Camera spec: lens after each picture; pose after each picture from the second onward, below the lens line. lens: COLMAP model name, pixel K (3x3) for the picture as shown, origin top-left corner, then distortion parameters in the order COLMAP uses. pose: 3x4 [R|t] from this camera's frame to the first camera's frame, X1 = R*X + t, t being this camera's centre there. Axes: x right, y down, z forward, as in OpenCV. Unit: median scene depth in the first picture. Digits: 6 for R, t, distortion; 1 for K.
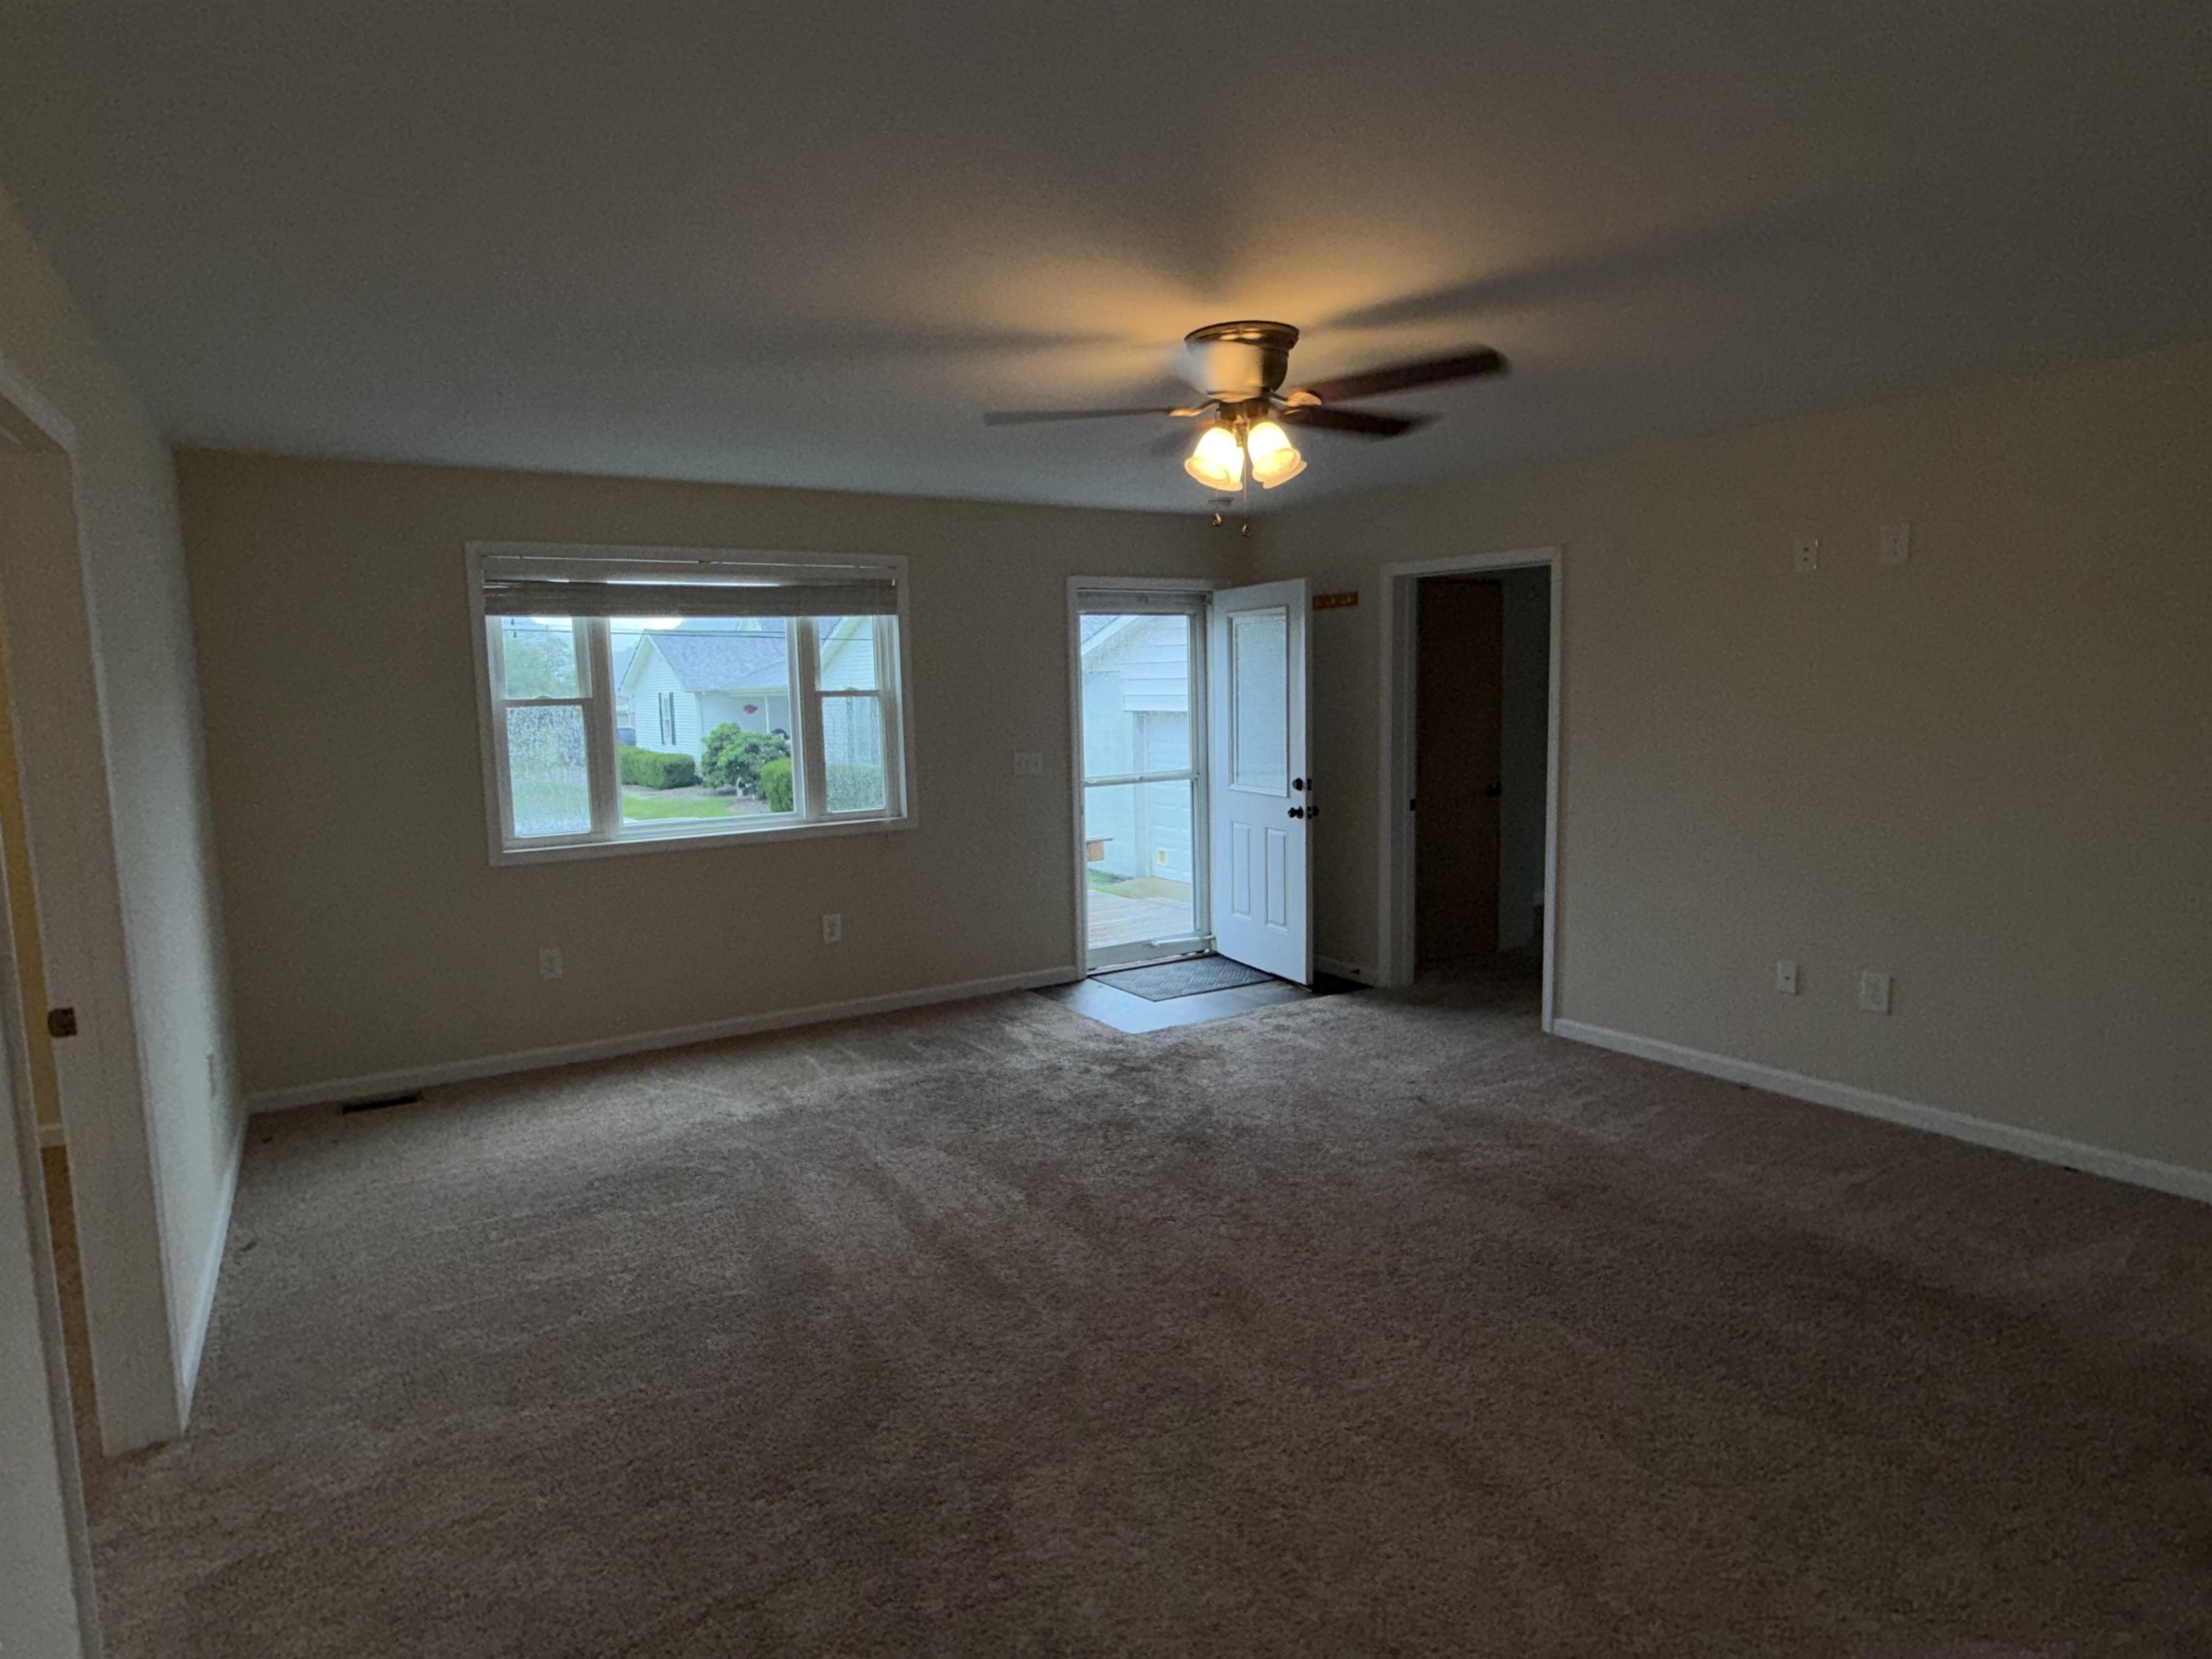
lens RADIAL K [[1348.4, 0, 1087.6], [0, 1348.4, 827.9], [0, 0, 1]] dist [0.029672, 0.001161]
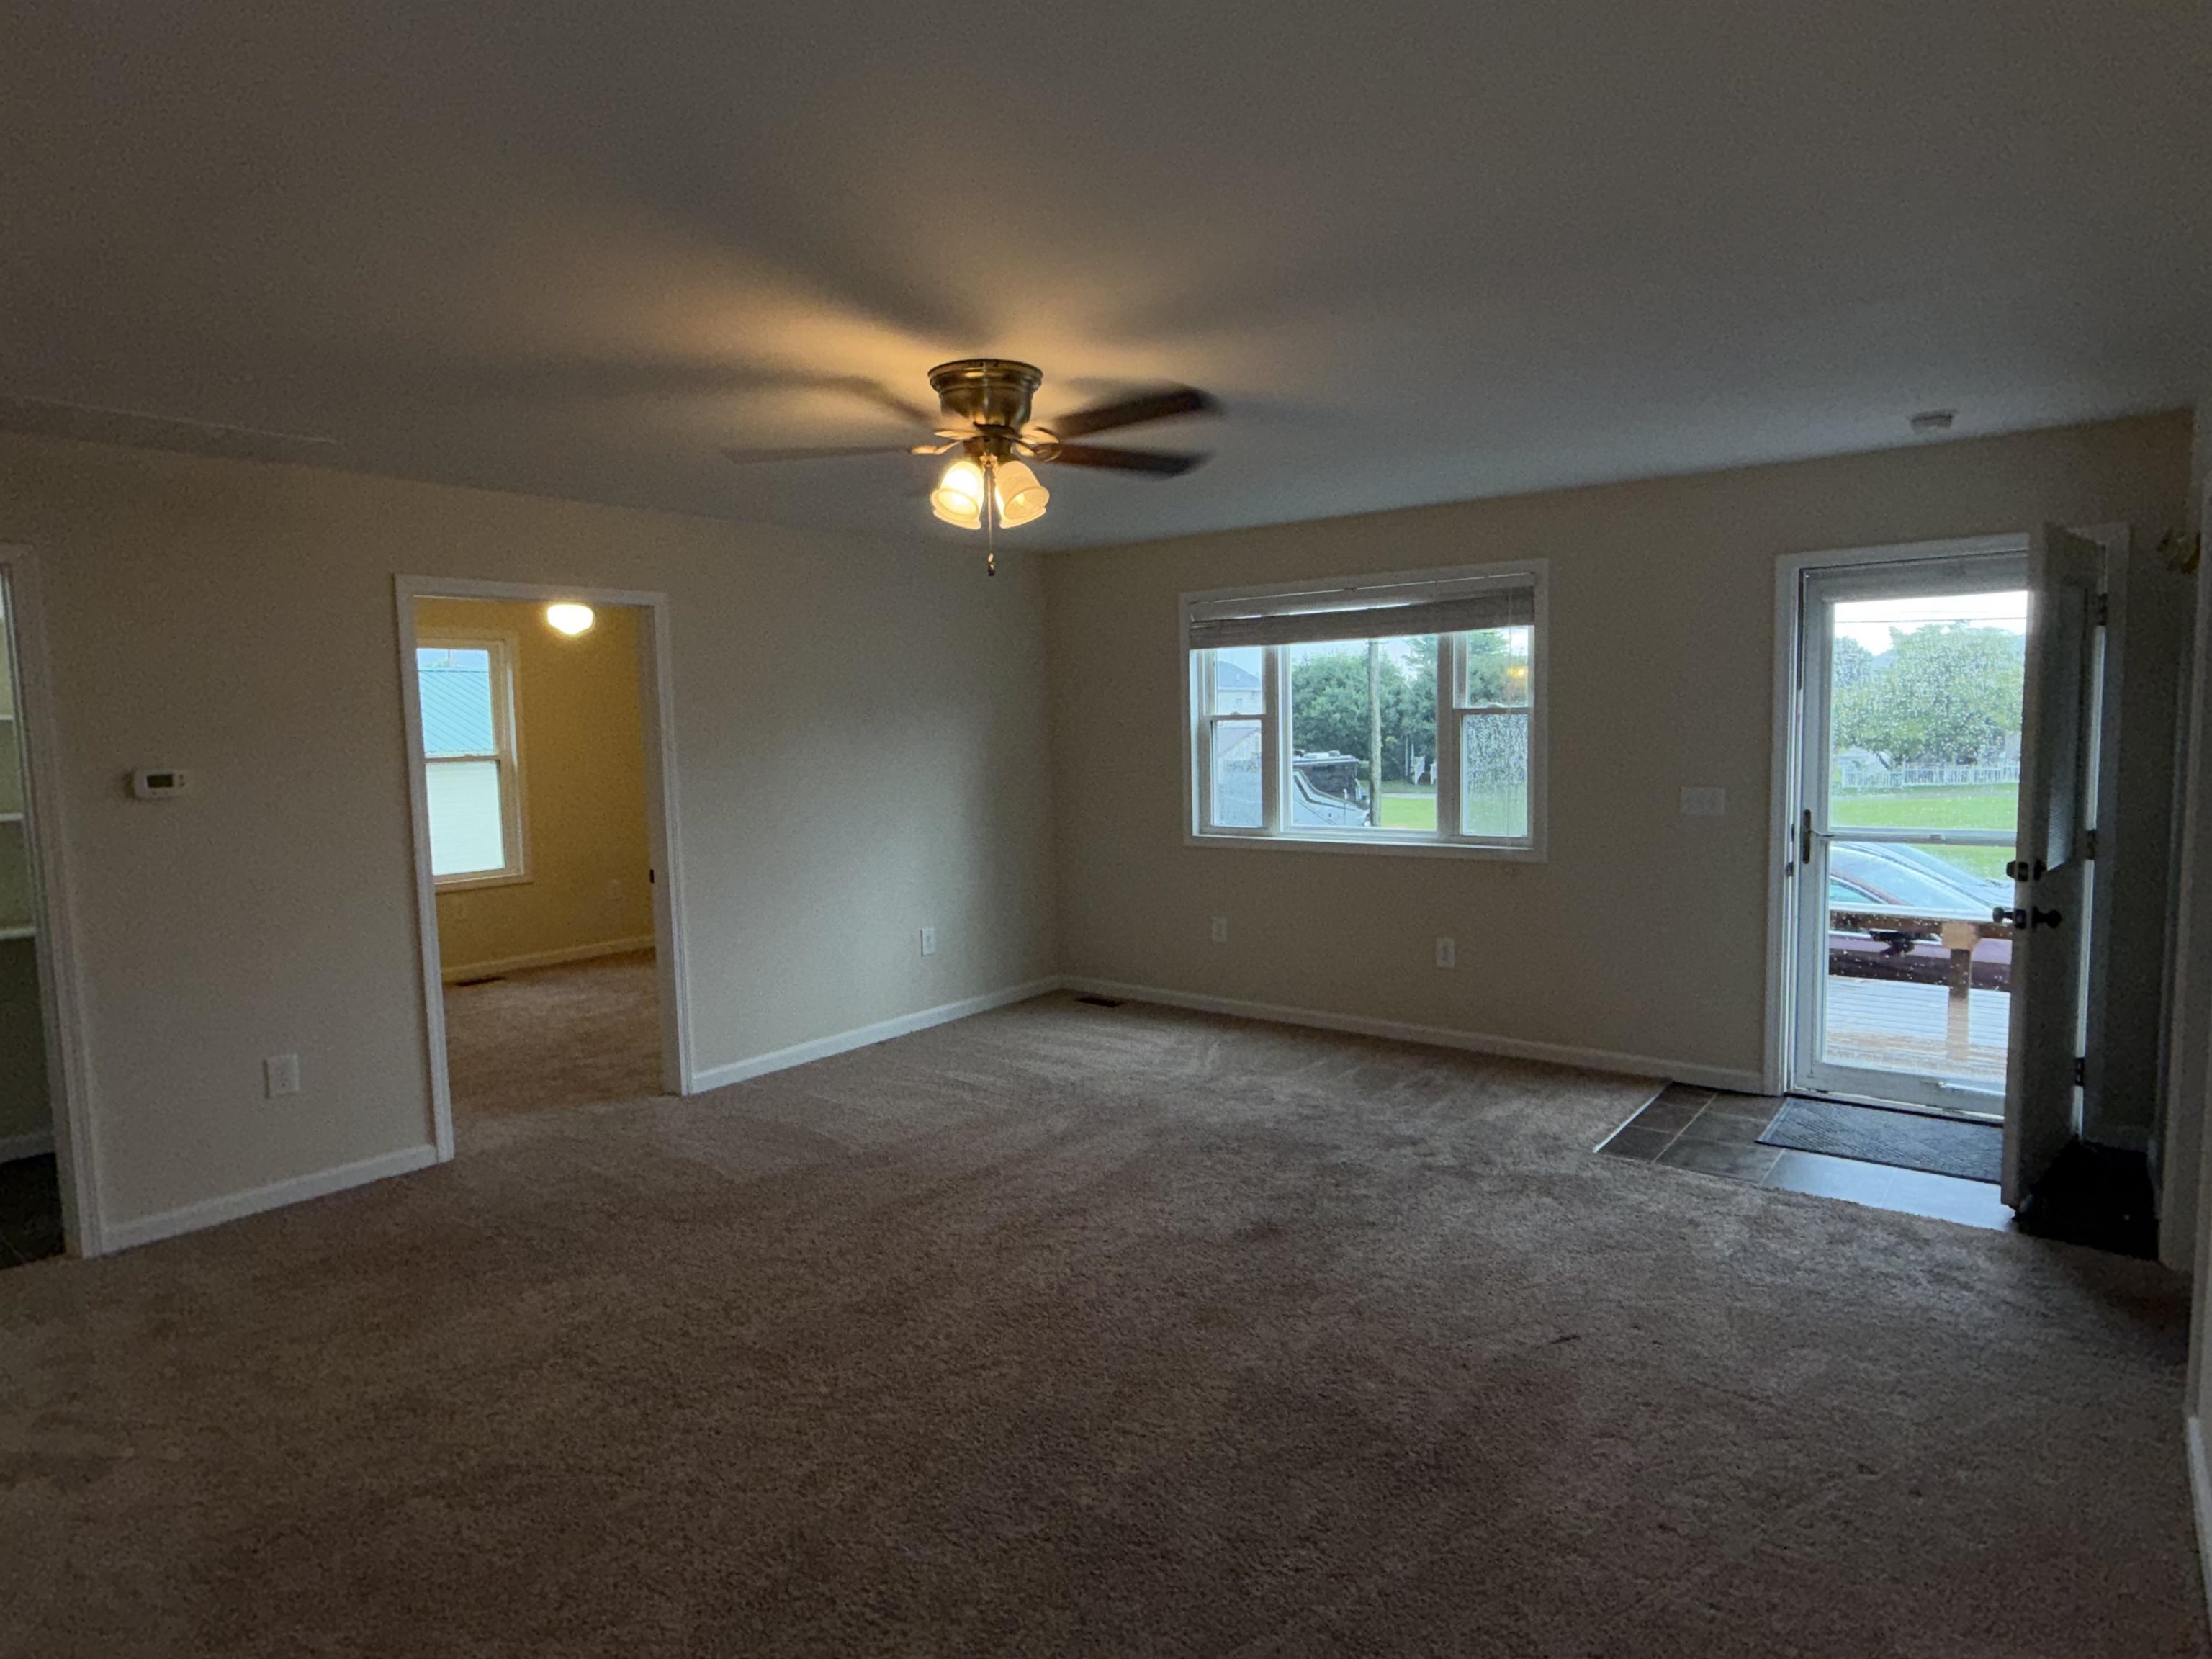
lens RADIAL K [[1348.4, 0, 1088.9], [0, 1348.4, 836.8], [0, 0, 1]] dist [0.029672, 0.001161]
pose [[0.312845, 0.107039, -0.943754, 0.711761], [-0.081555, 0.992987, 0.085588, -0.078623], [0.946296, 0.050192, 0.319380, 0.488069]]
